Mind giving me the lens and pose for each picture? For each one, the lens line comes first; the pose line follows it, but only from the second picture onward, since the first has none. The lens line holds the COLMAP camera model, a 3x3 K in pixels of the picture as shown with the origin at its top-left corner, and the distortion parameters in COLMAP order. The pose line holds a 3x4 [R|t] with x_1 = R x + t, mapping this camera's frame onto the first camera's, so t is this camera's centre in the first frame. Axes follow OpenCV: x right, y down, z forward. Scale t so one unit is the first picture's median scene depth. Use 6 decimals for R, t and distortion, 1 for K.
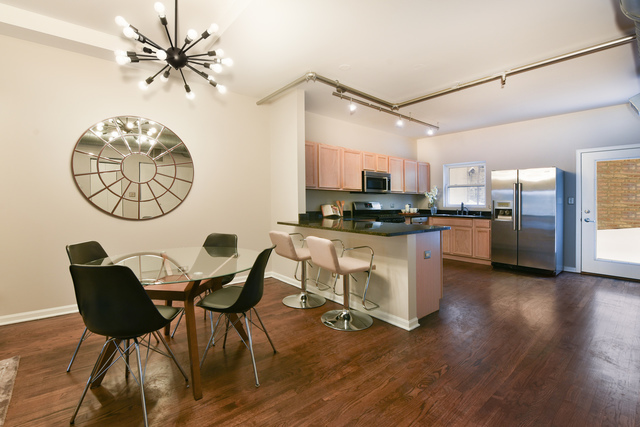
lens RADIAL K [[293.1, 0, 313.3], [0, 293.1, 203.8], [0, 0, 1]] dist [-0.001461, -0.000287]
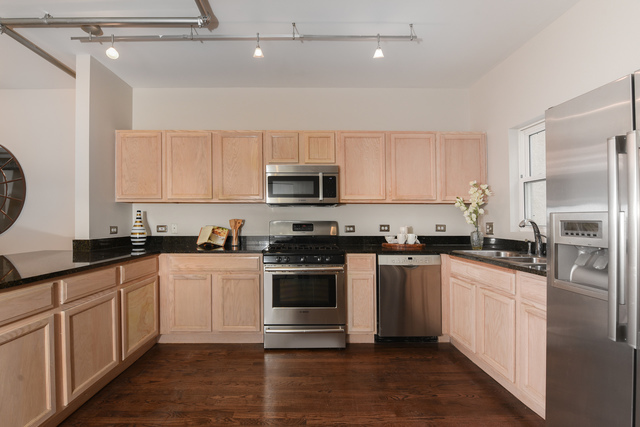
lens RADIAL K [[286.4, 0, 320.0], [0, 286.4, 213.5], [0, 0, 1]] dist [-0.020624, -0.000221]
pose [[0.784863, -0.006900, -0.619631, 0.669169], [0.000287, 0.999942, -0.010773, -0.017261], [0.619669, 0.008277, 0.784819, 0.725269]]
